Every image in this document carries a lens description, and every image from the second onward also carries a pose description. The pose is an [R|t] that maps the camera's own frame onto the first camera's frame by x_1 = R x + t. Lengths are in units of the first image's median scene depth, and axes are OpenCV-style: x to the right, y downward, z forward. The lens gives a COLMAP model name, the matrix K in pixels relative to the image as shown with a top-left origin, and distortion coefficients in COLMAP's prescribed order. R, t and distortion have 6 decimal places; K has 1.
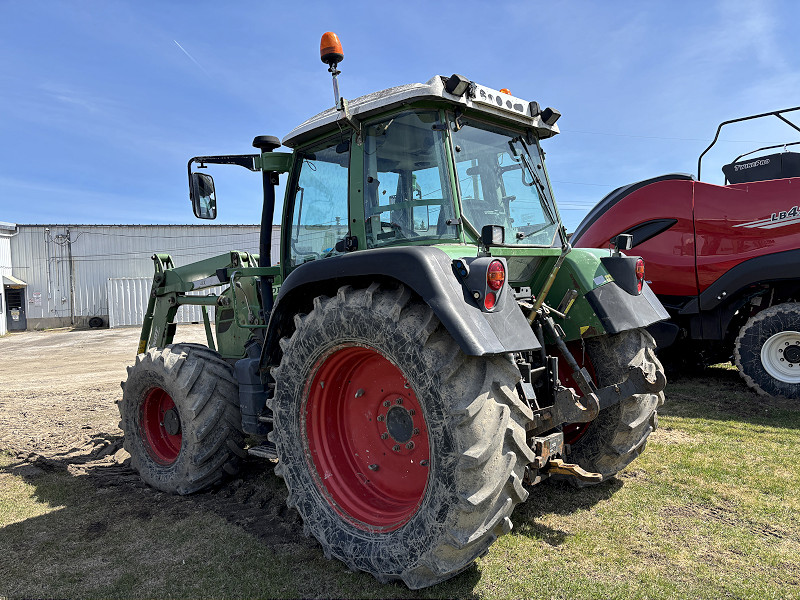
lens RADIAL K [[605.6, 0, 401.1], [0, 605.6, 301.6], [0, 0, 1]] dist [0.052221, -0.050346]
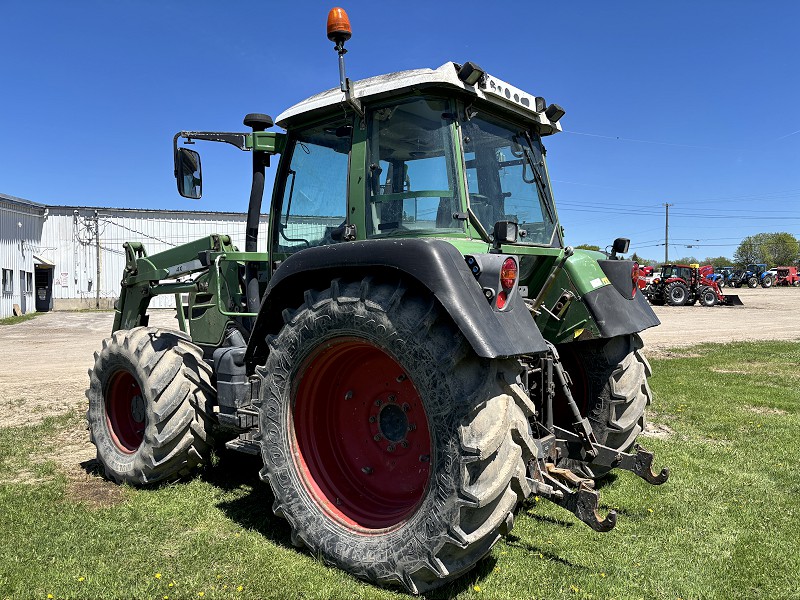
lens RADIAL K [[605.6, 0, 401.6], [0, 605.6, 300.5], [0, 0, 1]] dist [0.052221, -0.050346]
pose [[0.996471, 0.043423, 0.071829, -0.061460], [-0.044222, 0.998976, 0.009582, -0.001806], [-0.071339, -0.012724, 0.997371, 0.038956]]
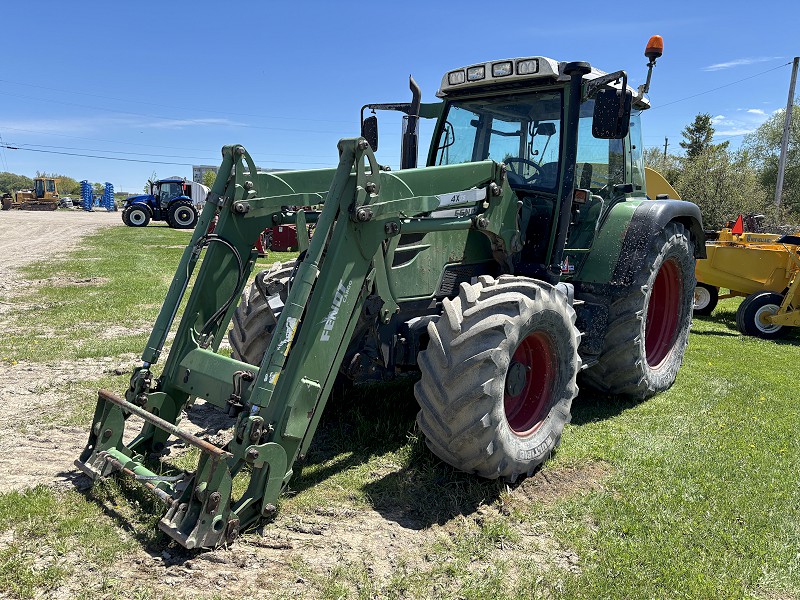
lens RADIAL K [[605.6, 0, 403.0], [0, 605.6, 301.1], [0, 0, 1]] dist [0.052221, -0.050346]
pose [[-0.043499, -0.089892, 0.995001, -1.410208], [-0.017378, 0.995861, 0.089210, 0.041925], [-0.998902, -0.013411, -0.044881, 1.496629]]
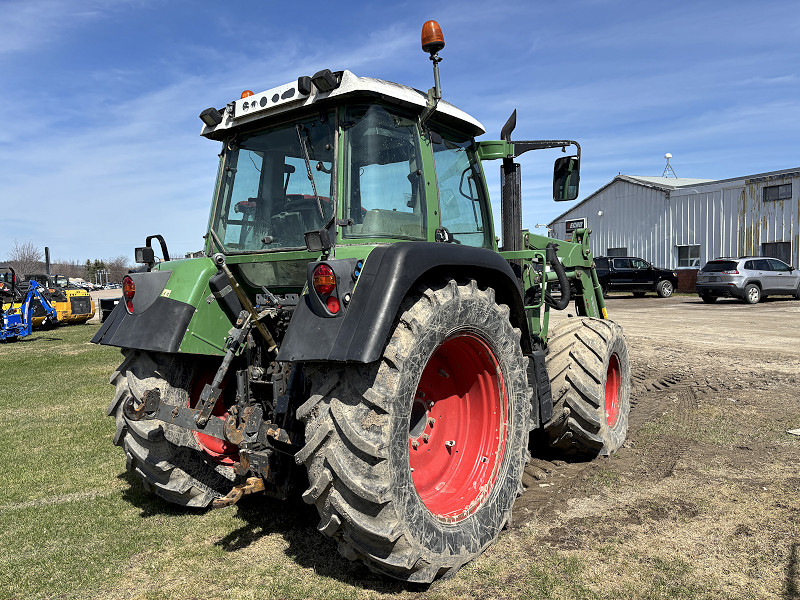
lens RADIAL K [[605.6, 0, 419.4], [0, 605.6, 294.0], [0, 0, 1]] dist [0.052221, -0.050346]
pose [[0.096633, 0.079597, -0.992132, 1.154835], [0.011978, 0.996632, 0.081125, -0.097391], [0.995248, -0.019723, 0.095355, 1.126321]]
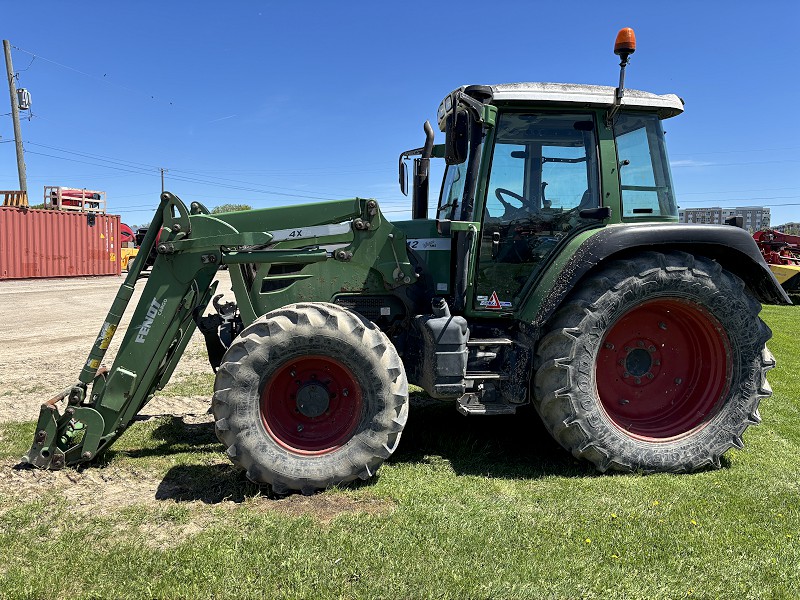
lens RADIAL K [[605.6, 0, 399.9], [0, 605.6, 293.6], [0, 0, 1]] dist [0.052221, -0.050346]
pose [[0.621910, 0.000465, 0.783088, -1.182093], [-0.031665, 0.999197, 0.024554, 0.039277], [-0.782448, -0.040067, 0.621425, 0.545286]]
